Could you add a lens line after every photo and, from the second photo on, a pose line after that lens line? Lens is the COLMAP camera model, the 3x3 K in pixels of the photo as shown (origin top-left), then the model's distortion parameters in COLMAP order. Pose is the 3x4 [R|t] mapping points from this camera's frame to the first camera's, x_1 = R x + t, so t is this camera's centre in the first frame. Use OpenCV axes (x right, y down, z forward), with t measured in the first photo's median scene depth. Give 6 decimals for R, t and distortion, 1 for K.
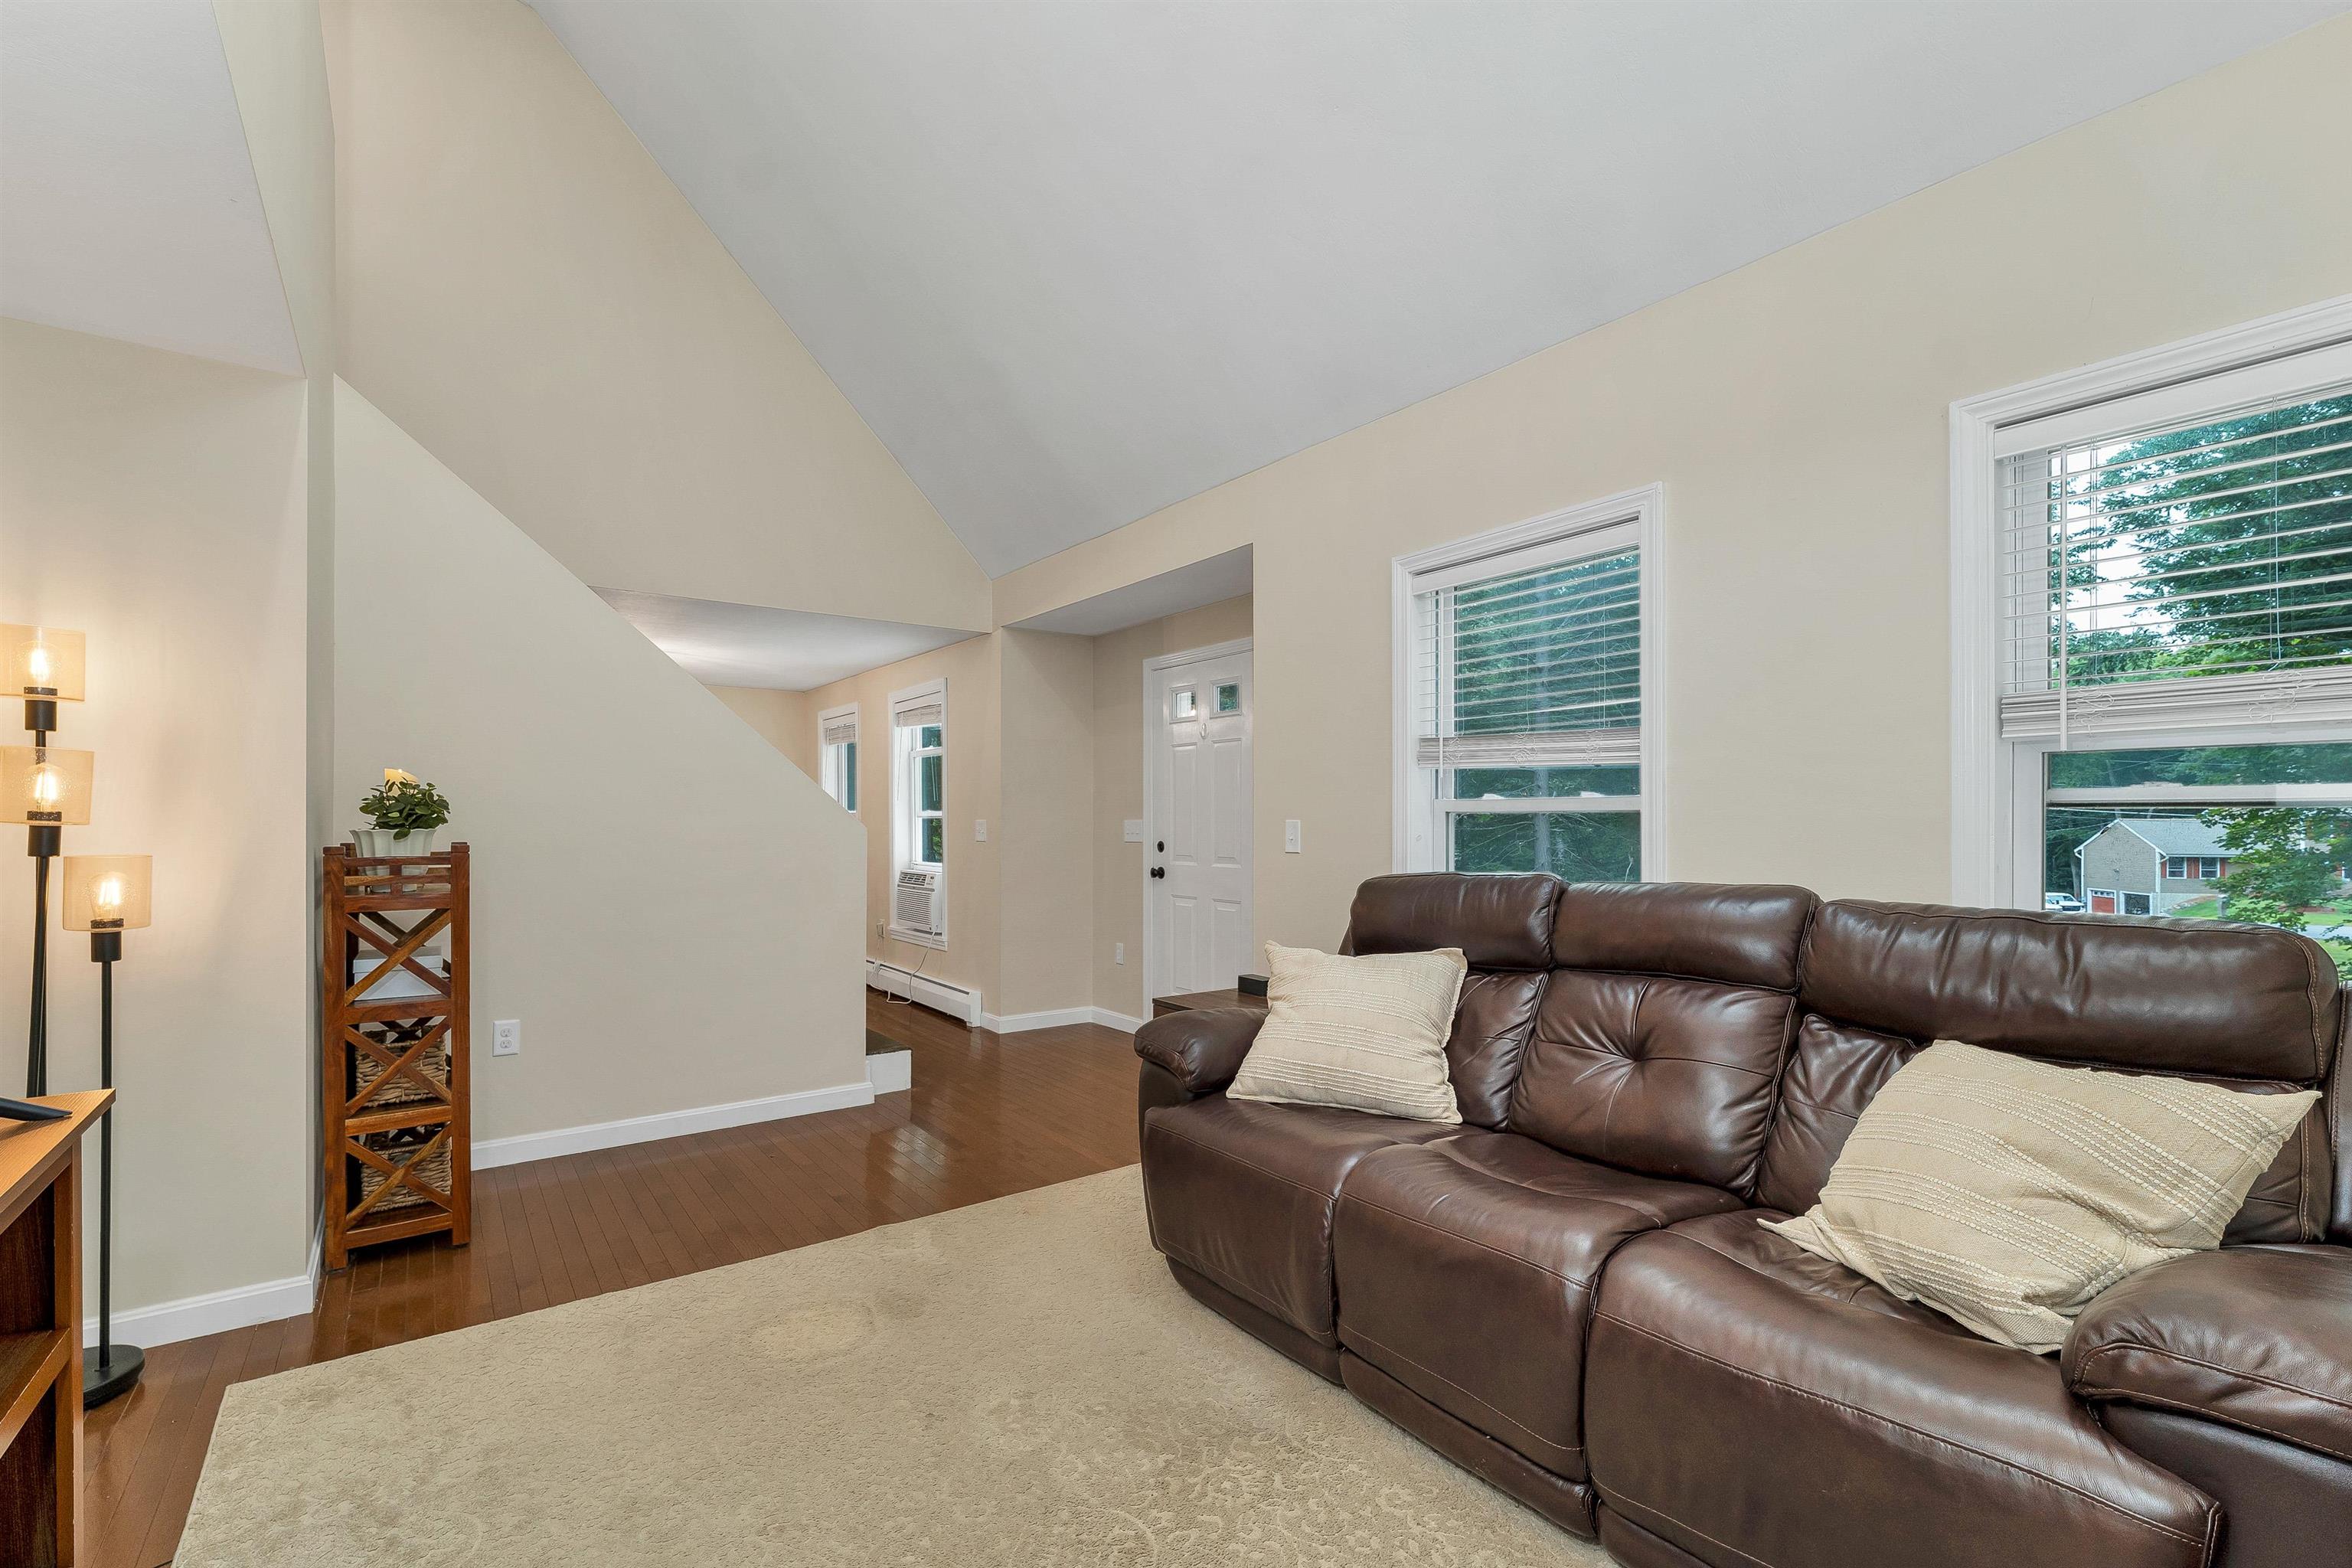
lens RADIAL K [[1033.6, 0, 1175.2], [0, 1033.6, 820.3], [0, 0, 1]] dist [0.000111, -0.000004]
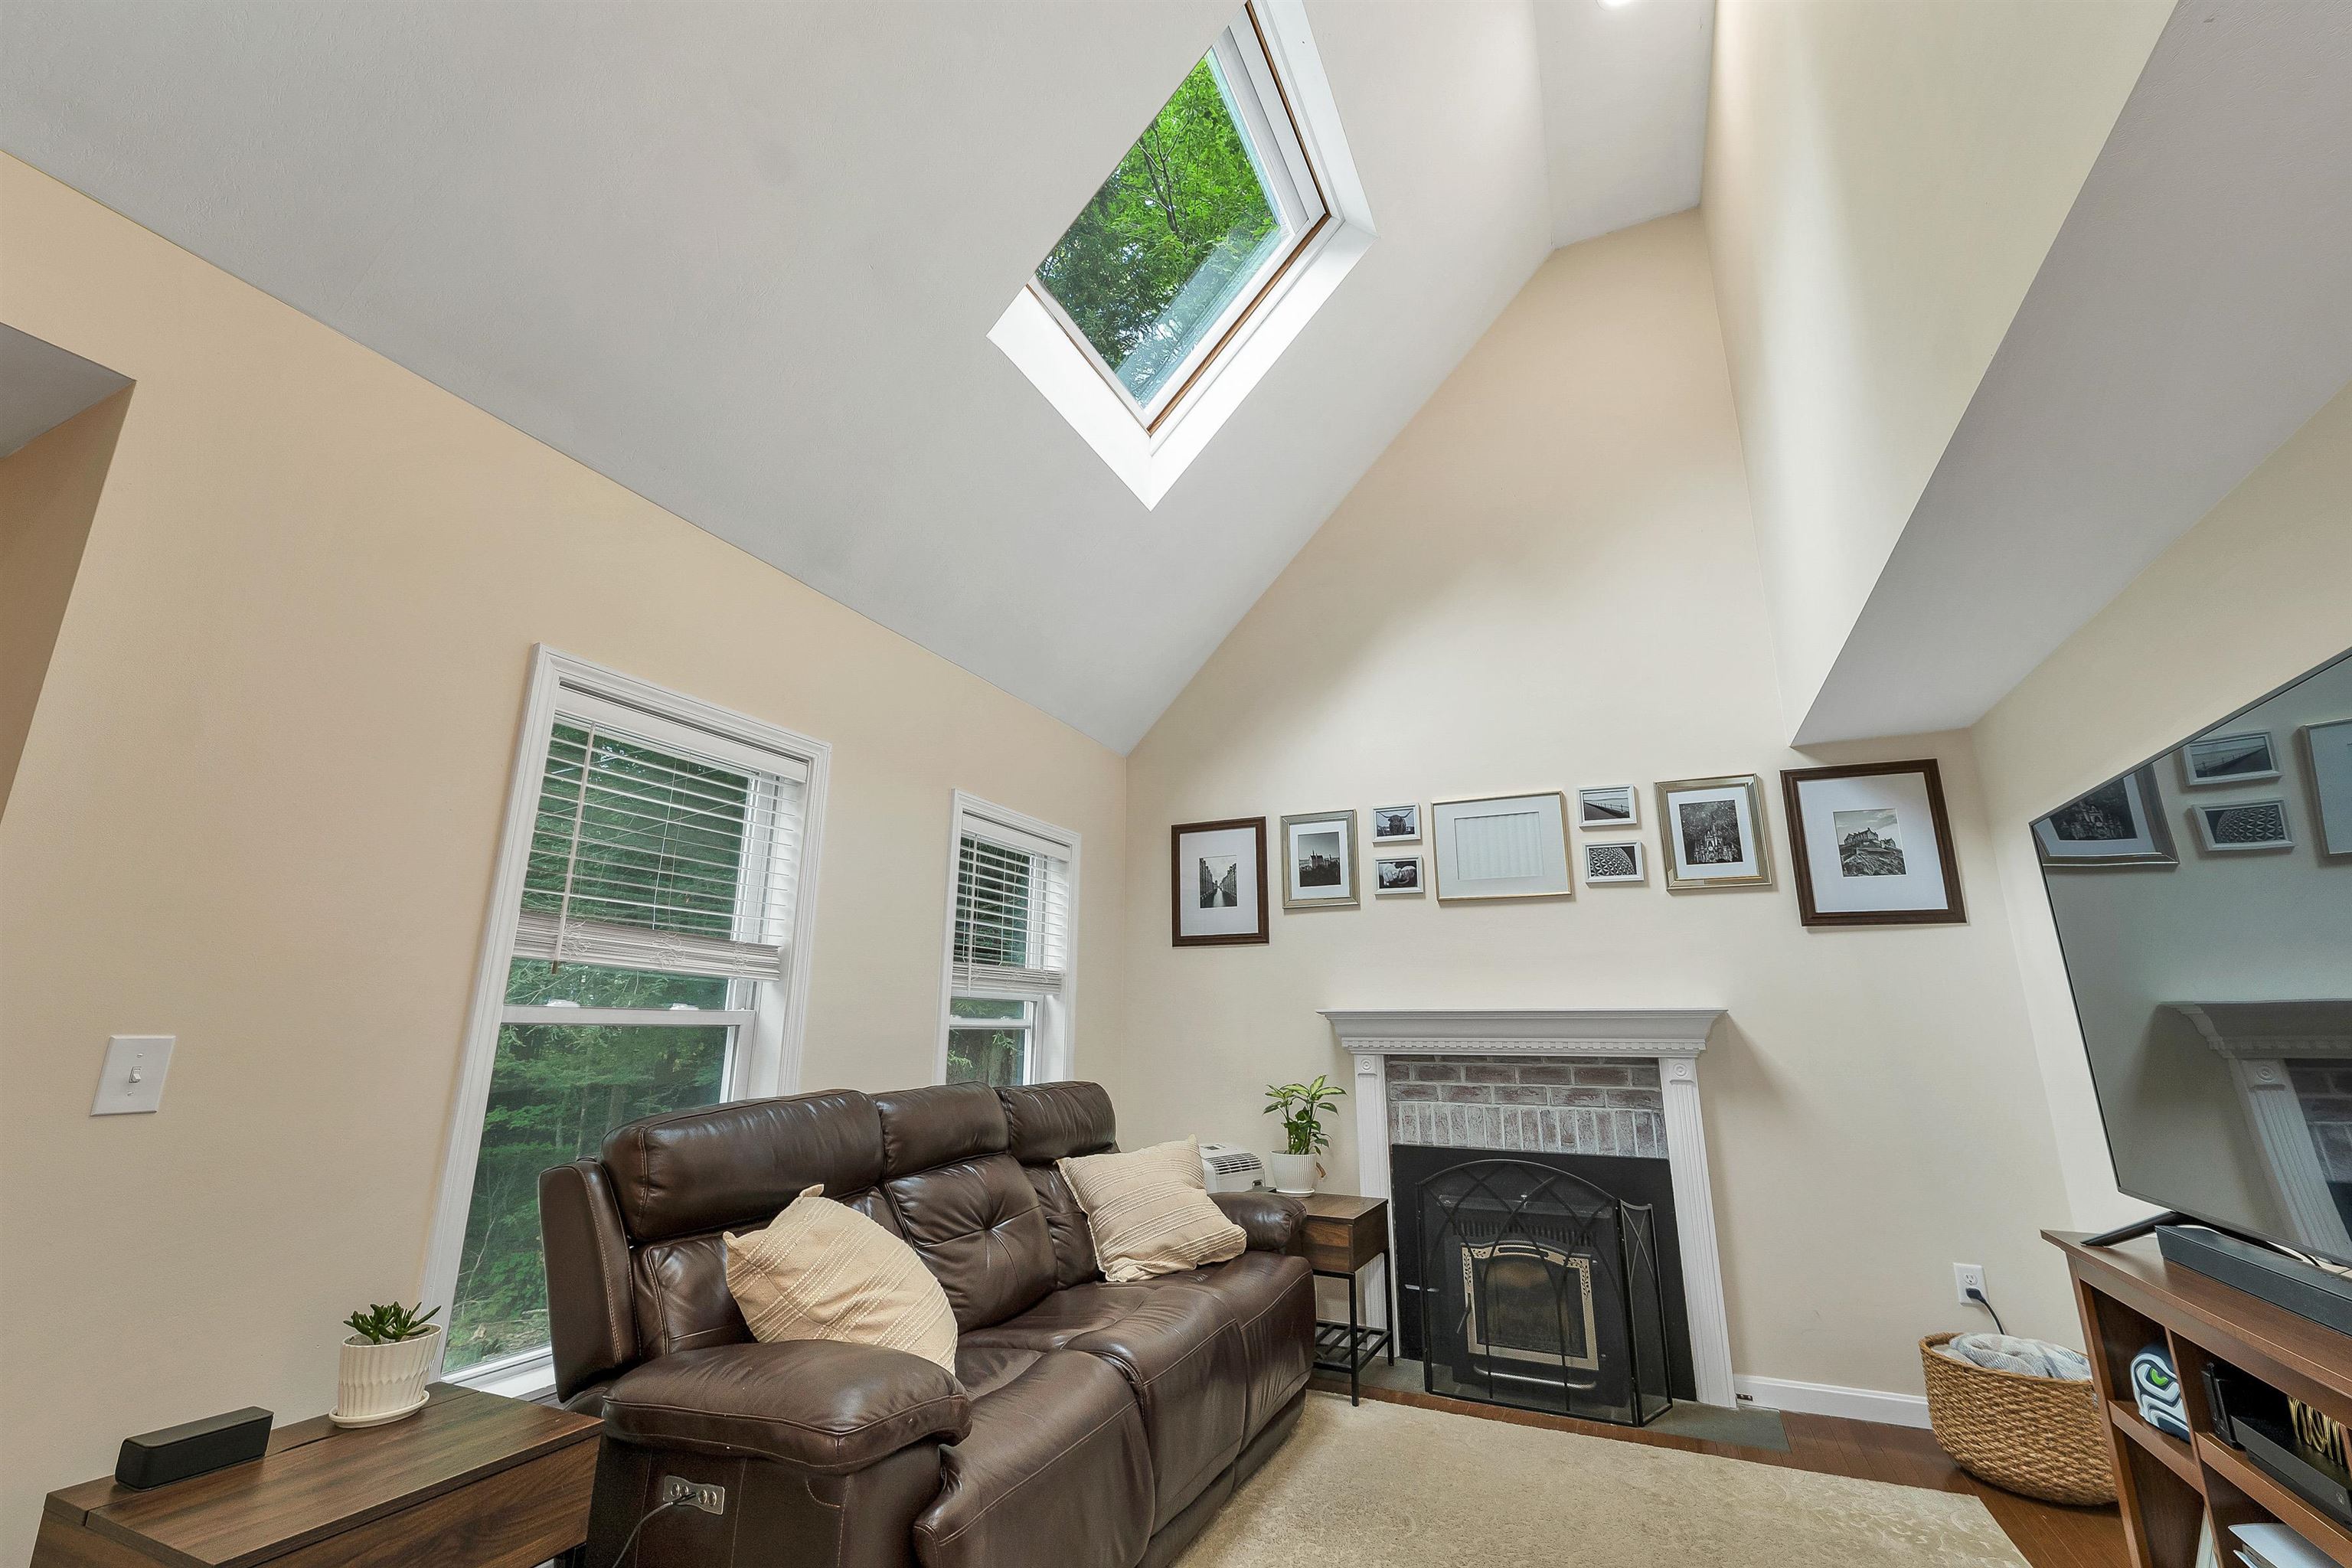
lens RADIAL K [[966.1, 0, 1179.3], [0, 966.1, 781.7], [0, 0, 1]] dist [0.002612, -0.000538]
pose [[-0.471988, 0.214637, 0.855078, -0.326071], [-0.008690, 0.968731, -0.247962, -0.005479], [-0.881562, -0.124466, -0.455365, 0.559794]]
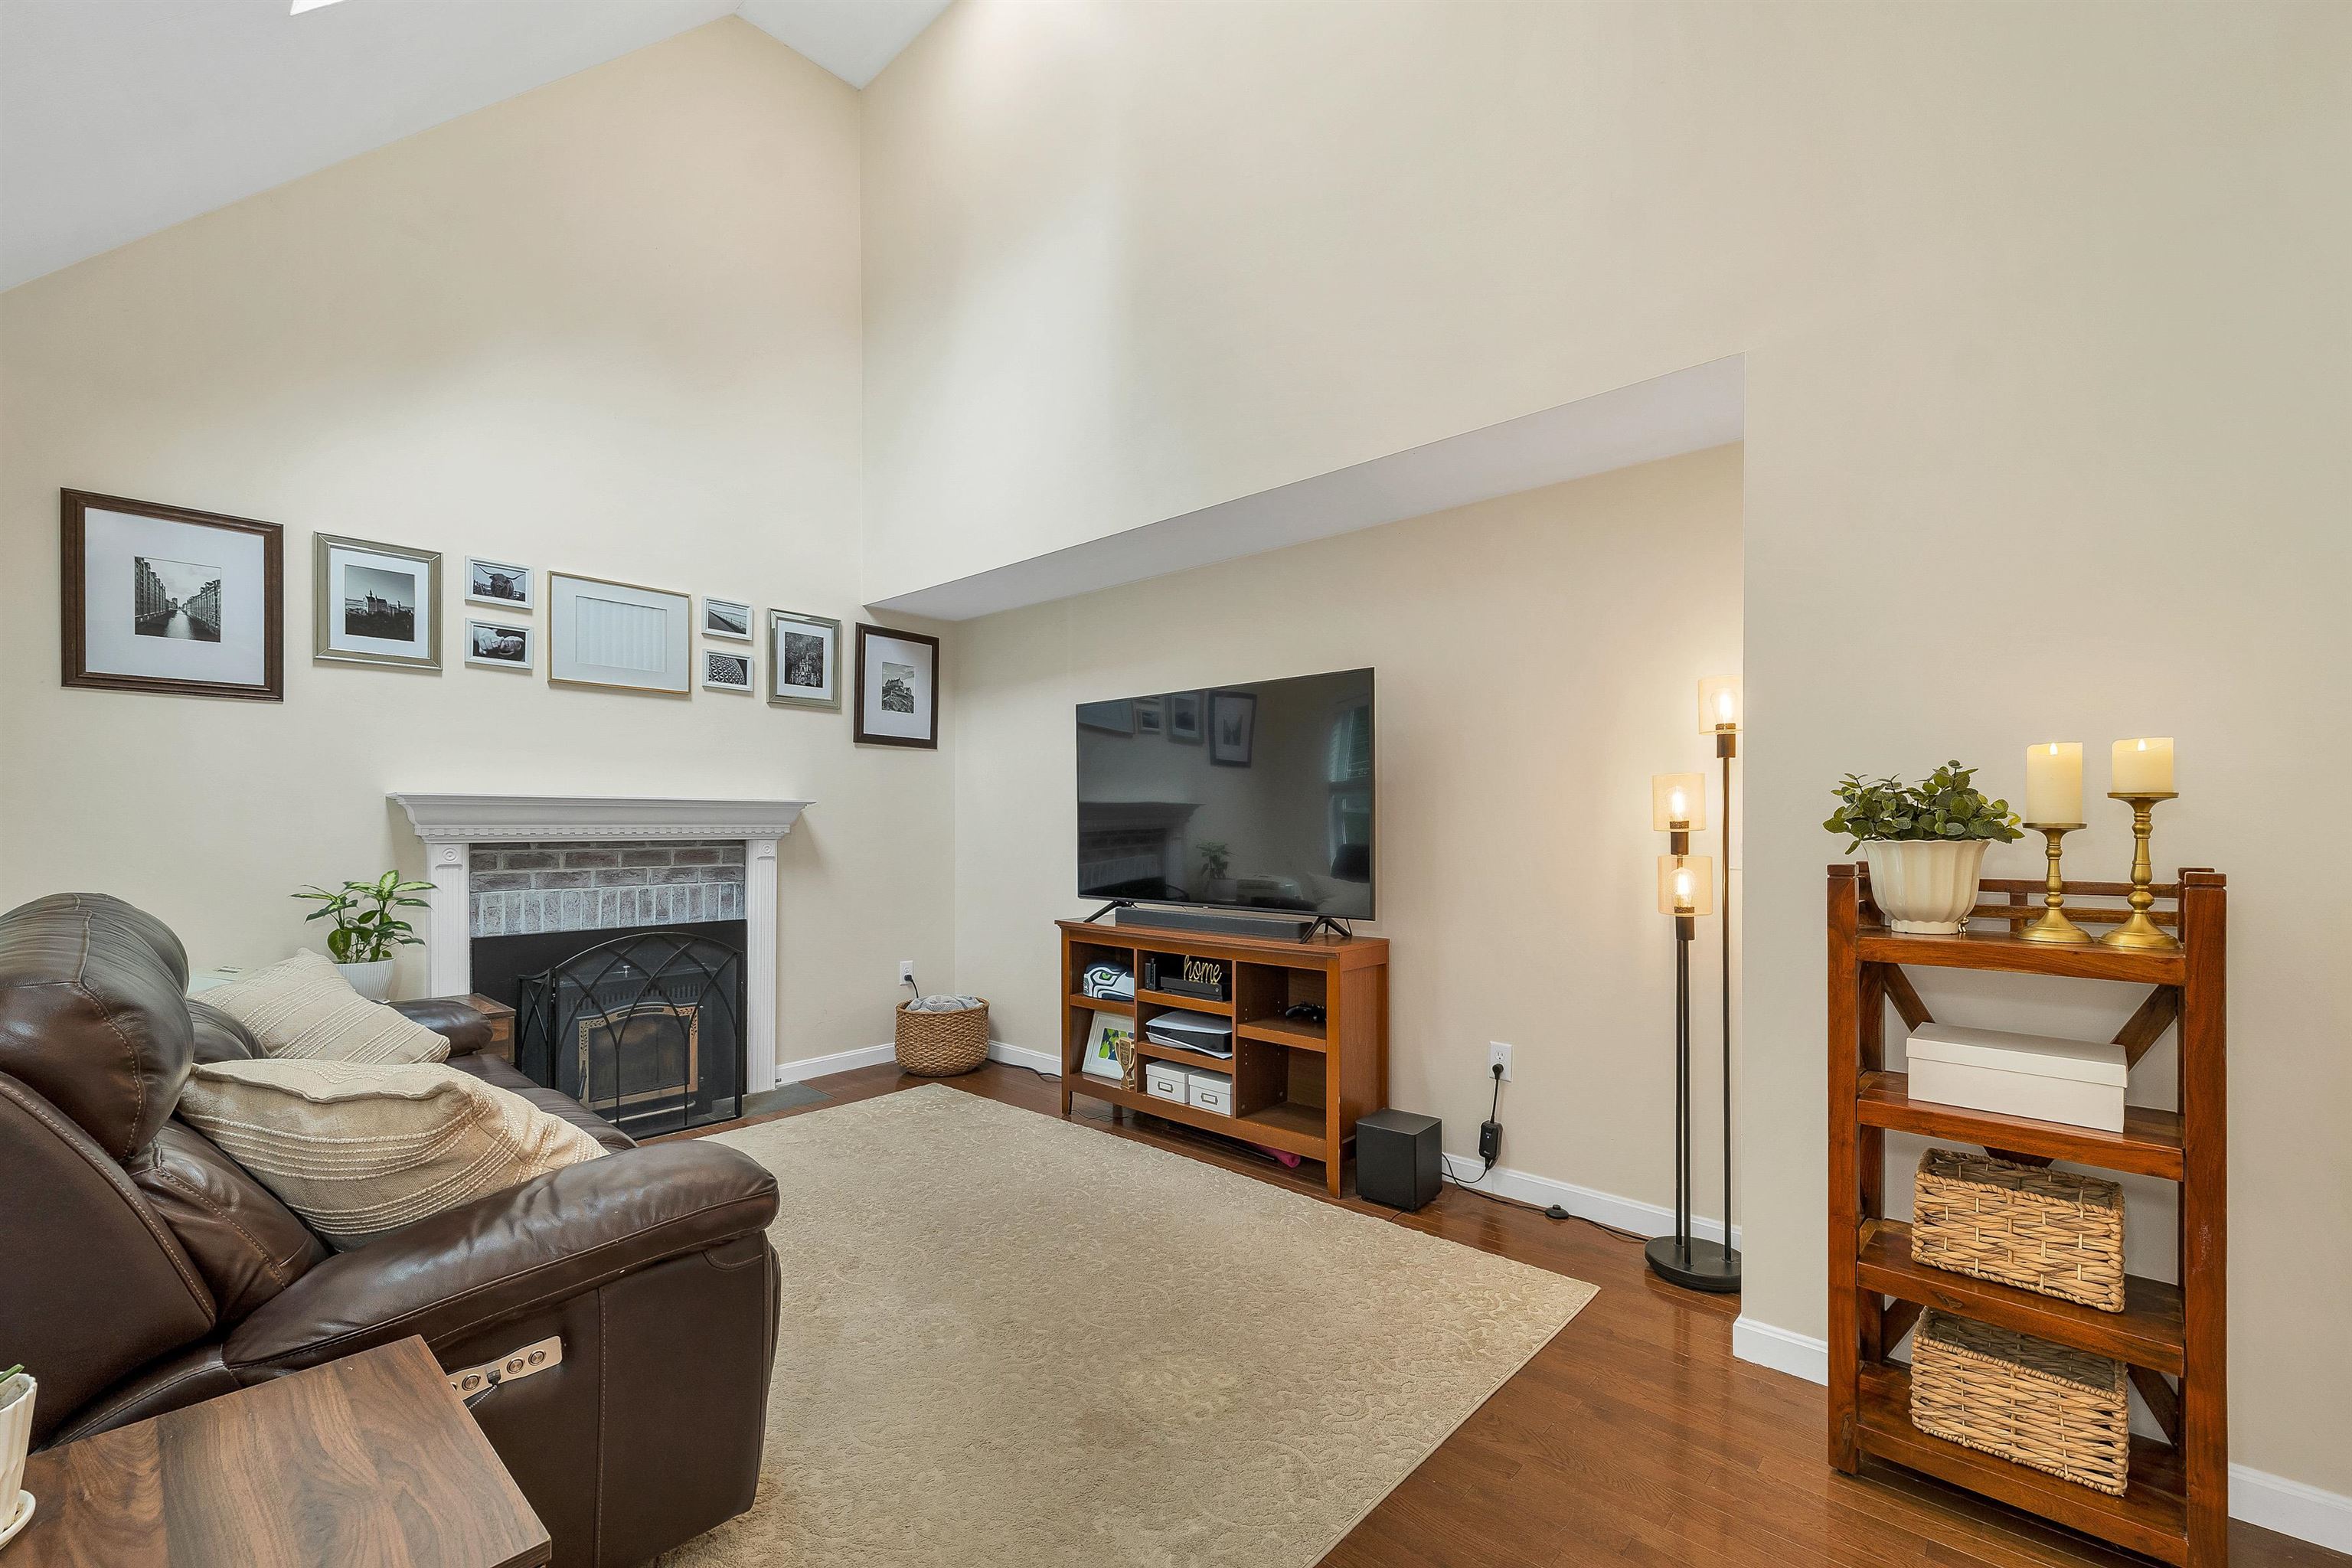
lens RADIAL K [[981.5, 0, 1176.3], [0, 981.5, 825.5], [0, 0, 1]] dist [-0.000352, 0.000496]
pose [[-0.982218, -0.004542, -0.187688, -0.085514], [-0.004028, 0.999987, -0.003119, -0.000233], [0.187700, -0.002307, -0.982224, 0.786228]]
